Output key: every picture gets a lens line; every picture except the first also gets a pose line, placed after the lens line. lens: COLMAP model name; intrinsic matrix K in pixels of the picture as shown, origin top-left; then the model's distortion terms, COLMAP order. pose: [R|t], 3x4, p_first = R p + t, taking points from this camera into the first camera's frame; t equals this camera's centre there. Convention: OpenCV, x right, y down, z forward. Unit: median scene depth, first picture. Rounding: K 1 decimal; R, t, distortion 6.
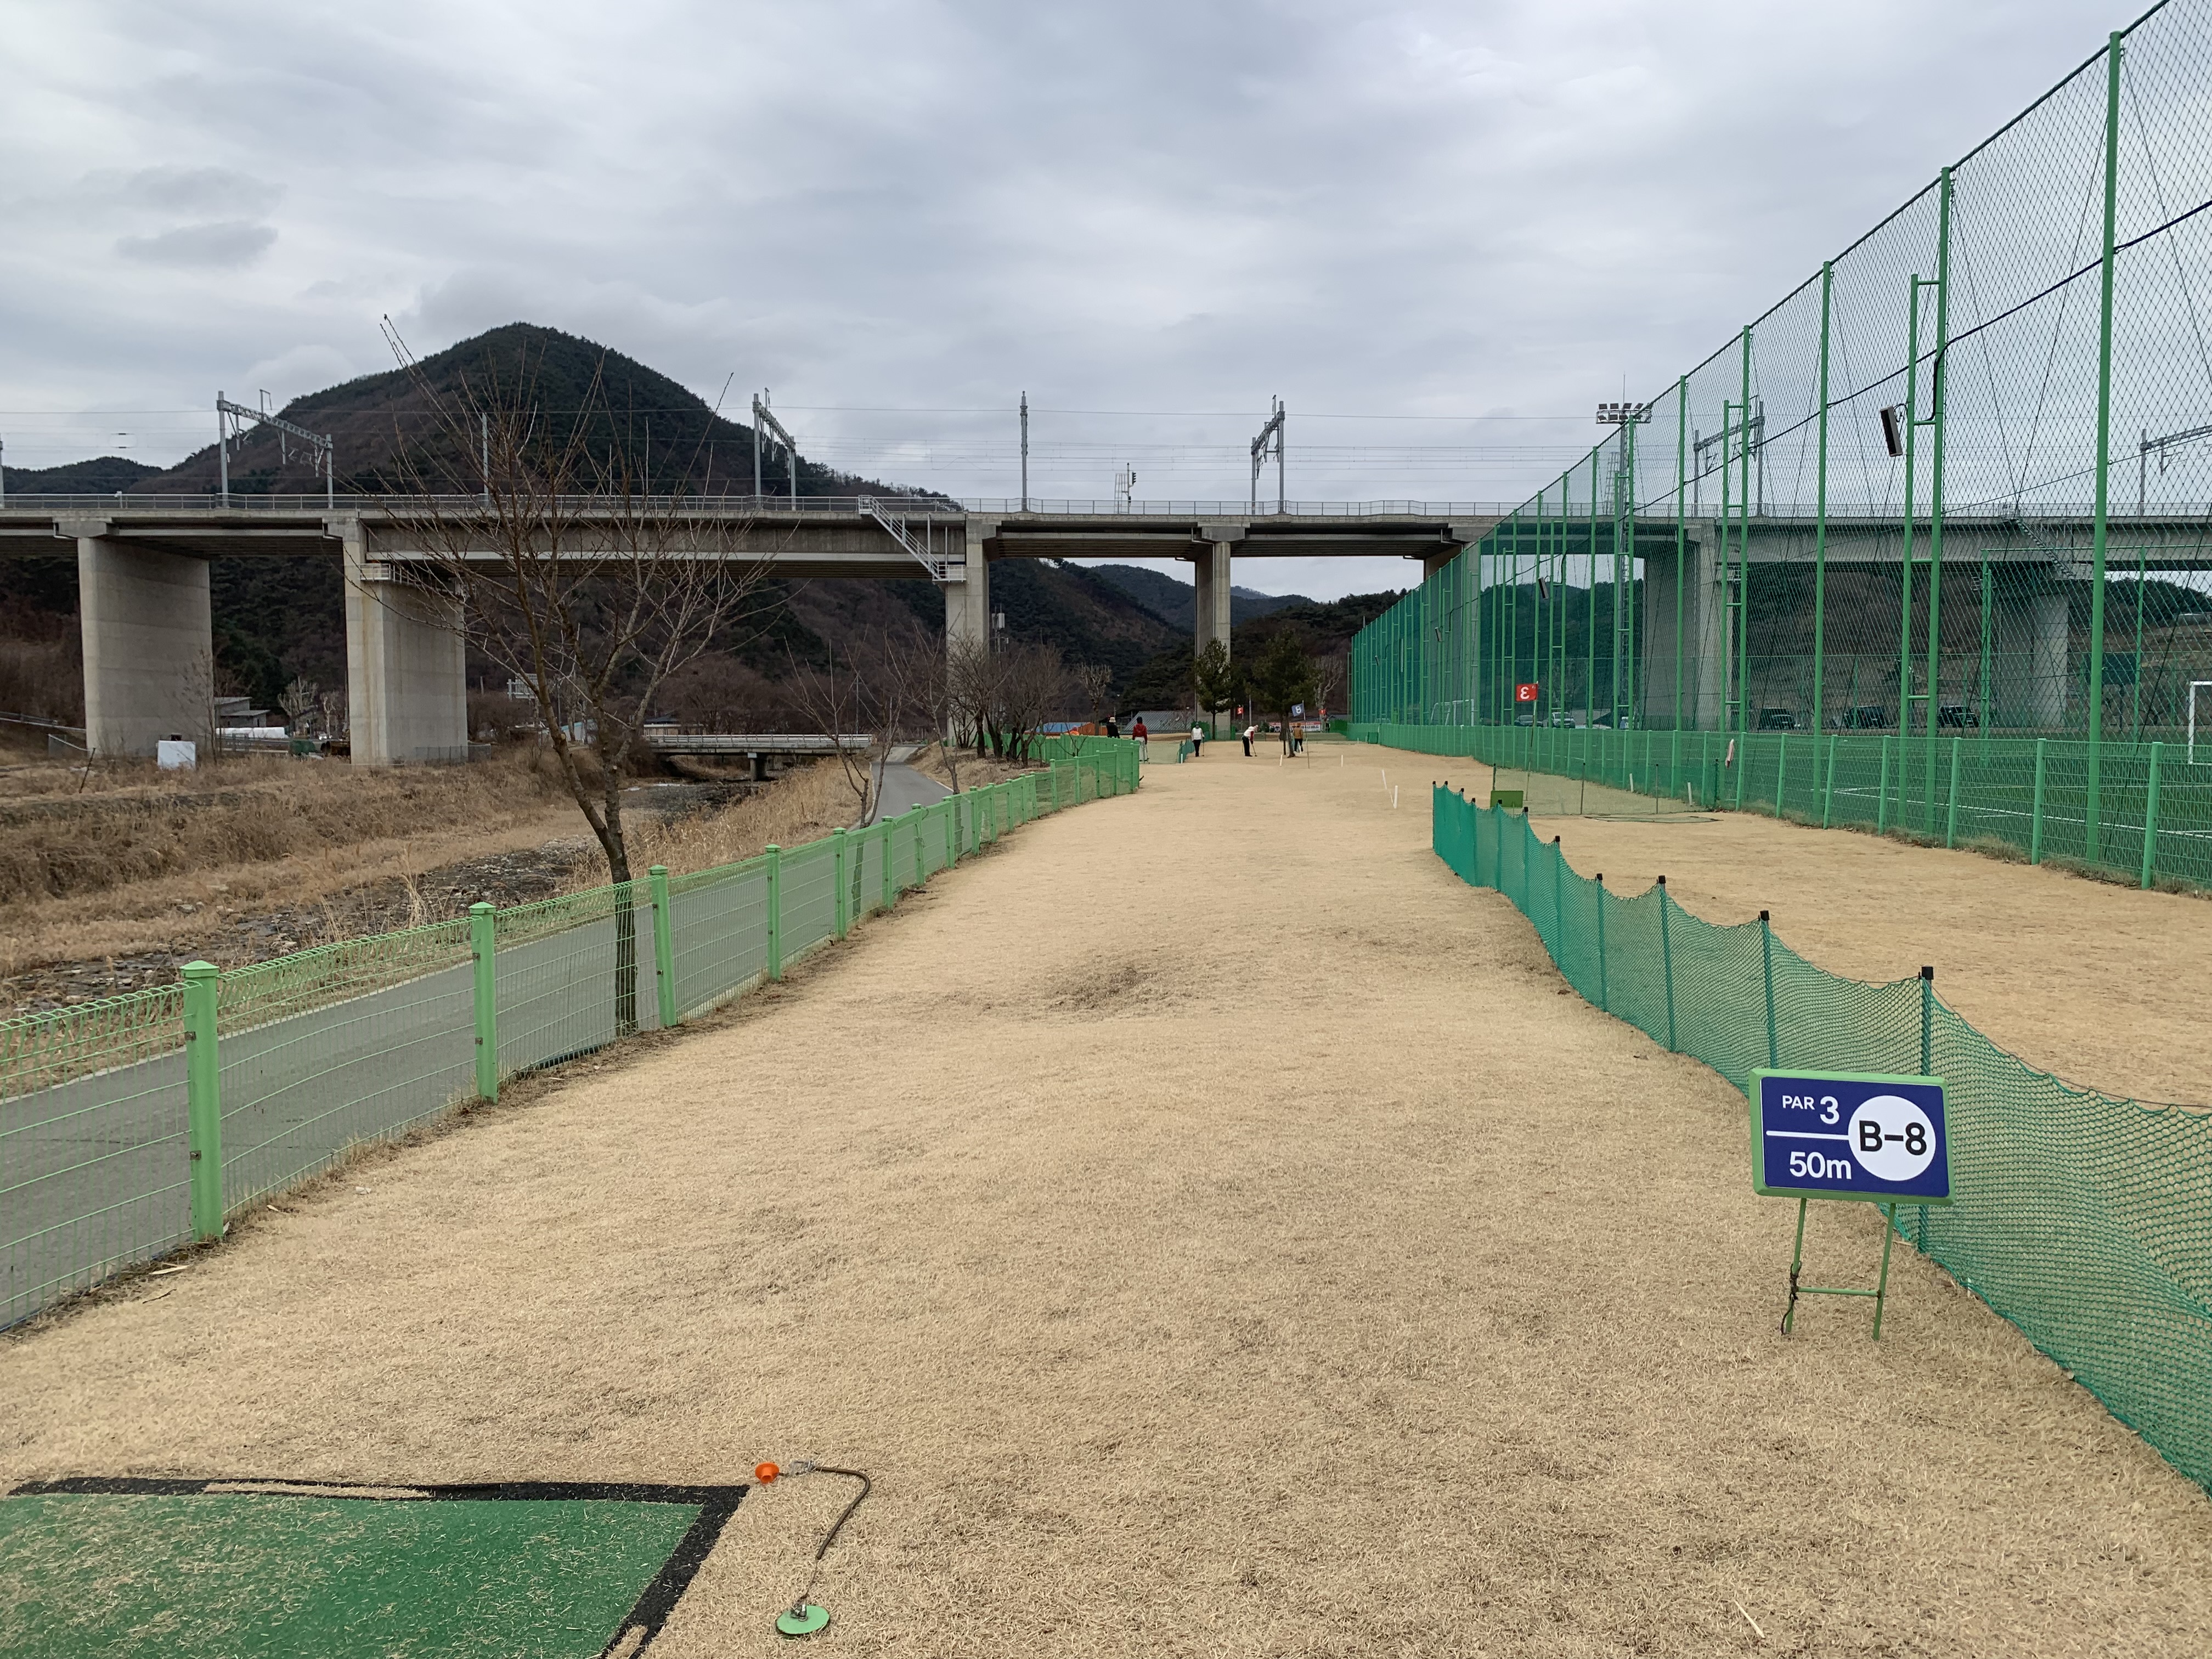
lens RADIAL K [[1704.0, 0, 1106.0], [0, 1704.0, 829.5], [0, 0, 1]] dist [0.002898, -0.005775]
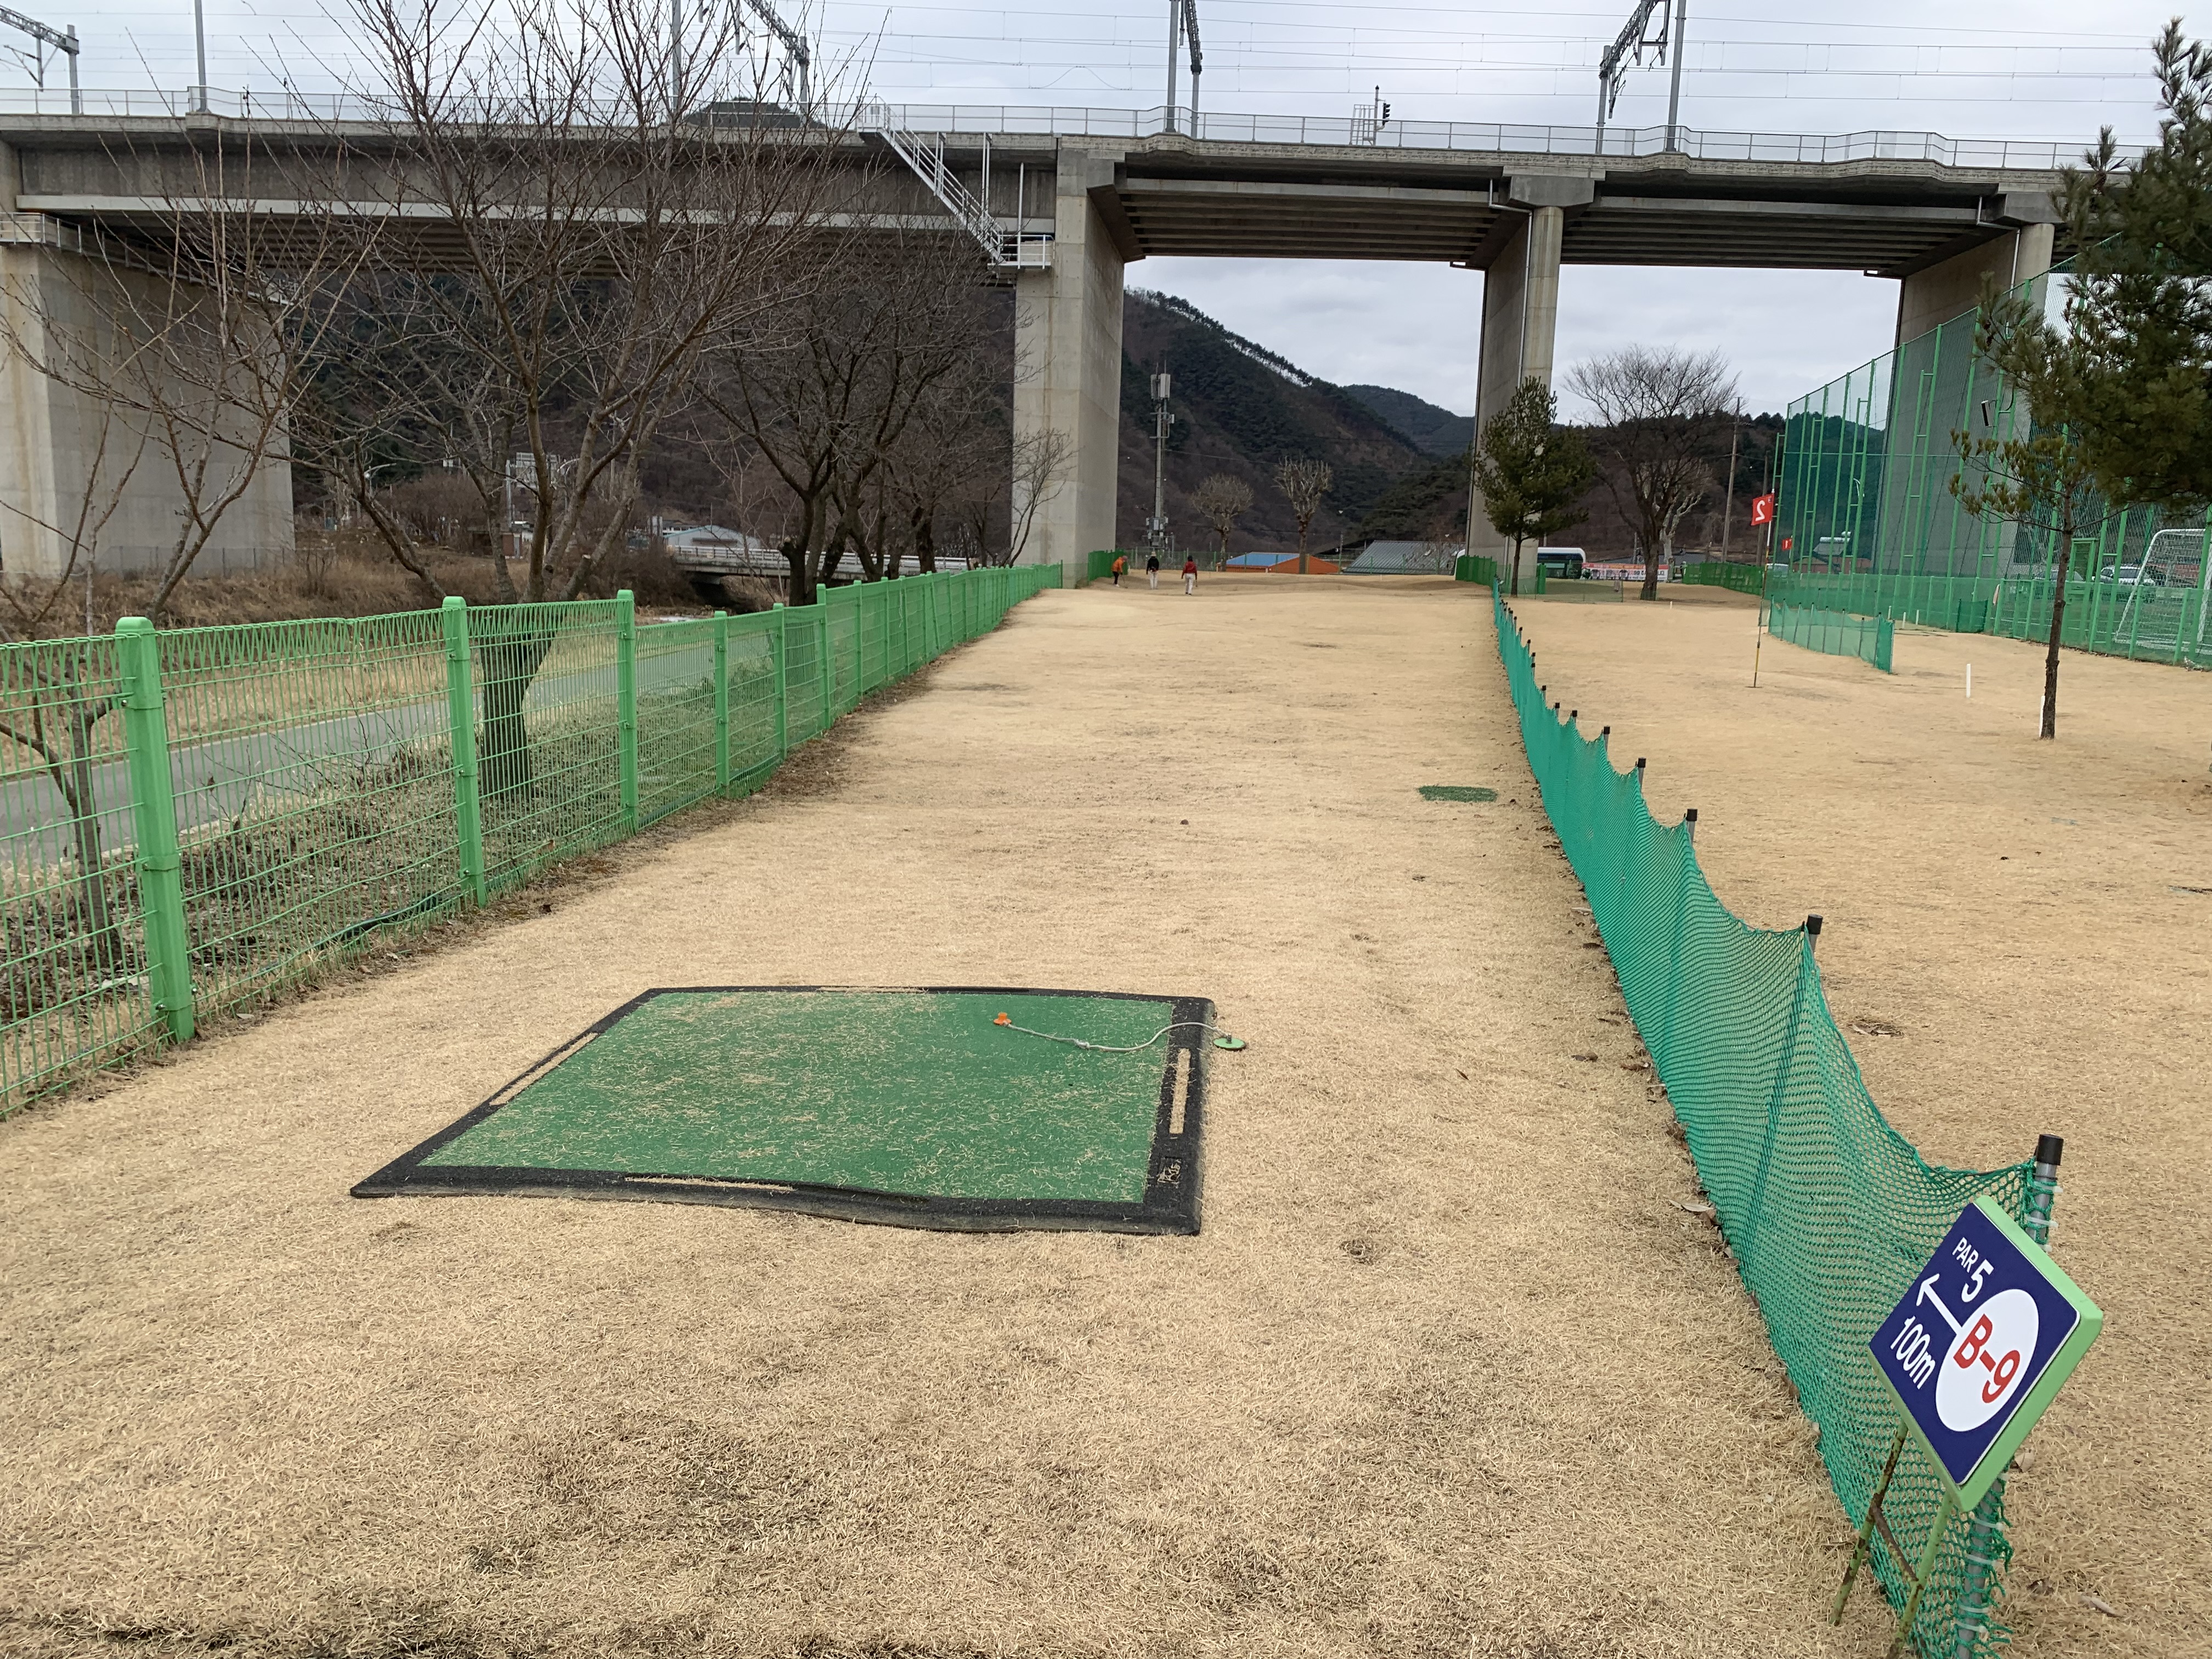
lens RADIAL K [[1712.0, 0, 1113.1], [0, 1712.0, 884.1], [0, 0, 1]] dist [0.000930, 0.000557]
pose [[0.990461, 0.064364, -0.121838, 0.013533], [-0.048117, 0.990096, 0.131887, -0.026703], [0.129121, -0.124767, 0.983749, 0.442213]]
